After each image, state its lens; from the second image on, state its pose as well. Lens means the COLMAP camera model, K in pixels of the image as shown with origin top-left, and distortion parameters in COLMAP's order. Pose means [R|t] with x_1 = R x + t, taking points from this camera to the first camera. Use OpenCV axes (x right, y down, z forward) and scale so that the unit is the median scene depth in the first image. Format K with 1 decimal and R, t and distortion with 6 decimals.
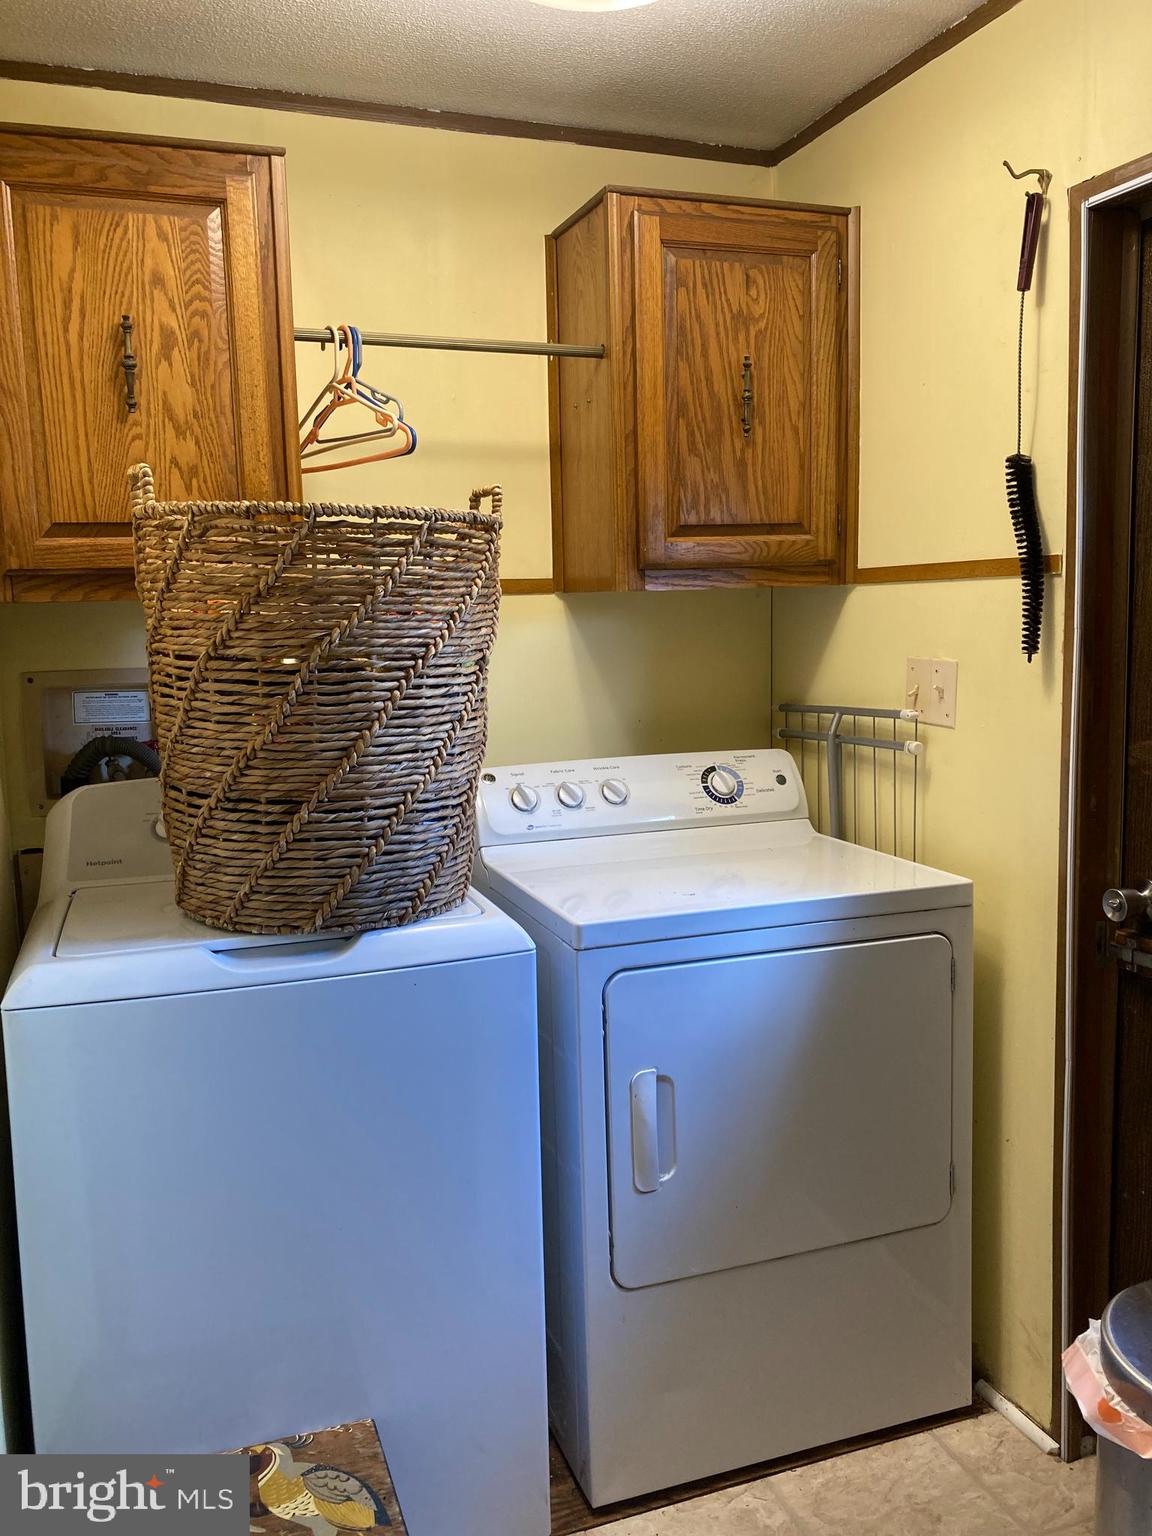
lens RADIAL K [[1276.3, 0, 576.0], [0, 1276.3, 768.0], [0, 0, 1]] dist [0.038137, -0.012054]
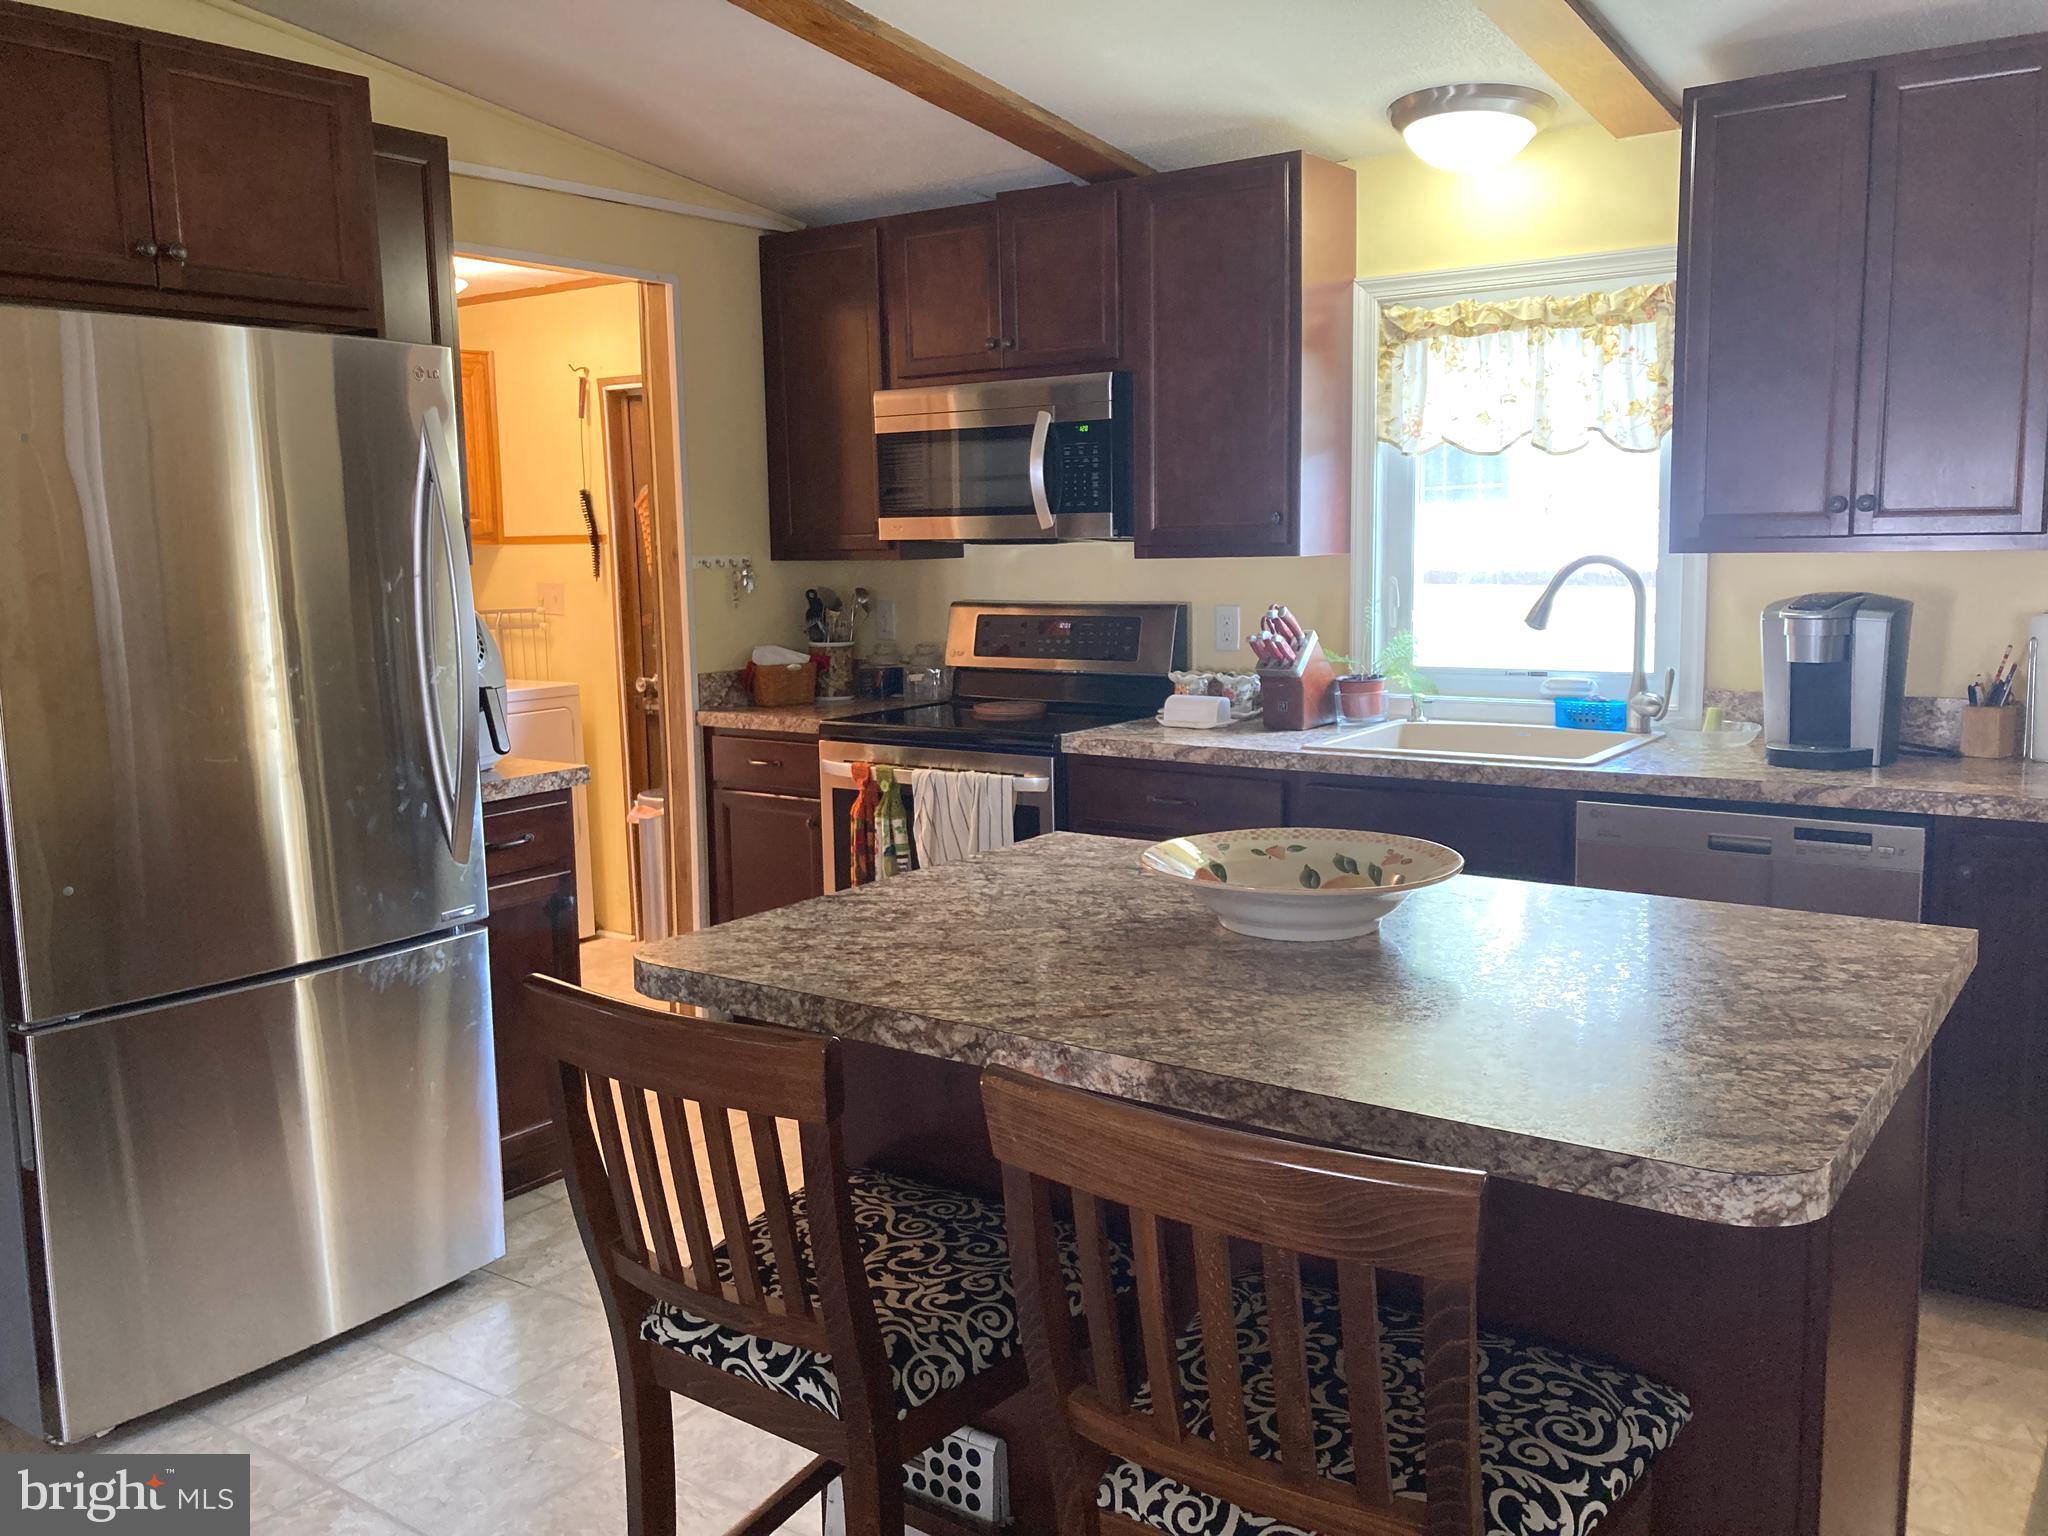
lens RADIAL K [[1701.8, 0, 1015.1], [0, 1701.8, 752.2], [0, 0, 1]] dist [0.038137, -0.012054]
pose [[0.831046, -0.061688, 0.552772, -0.701527], [0.073894, 0.997266, 0.000198, 0.267995], [-0.551273, 0.040682, 0.833333, -1.863266]]
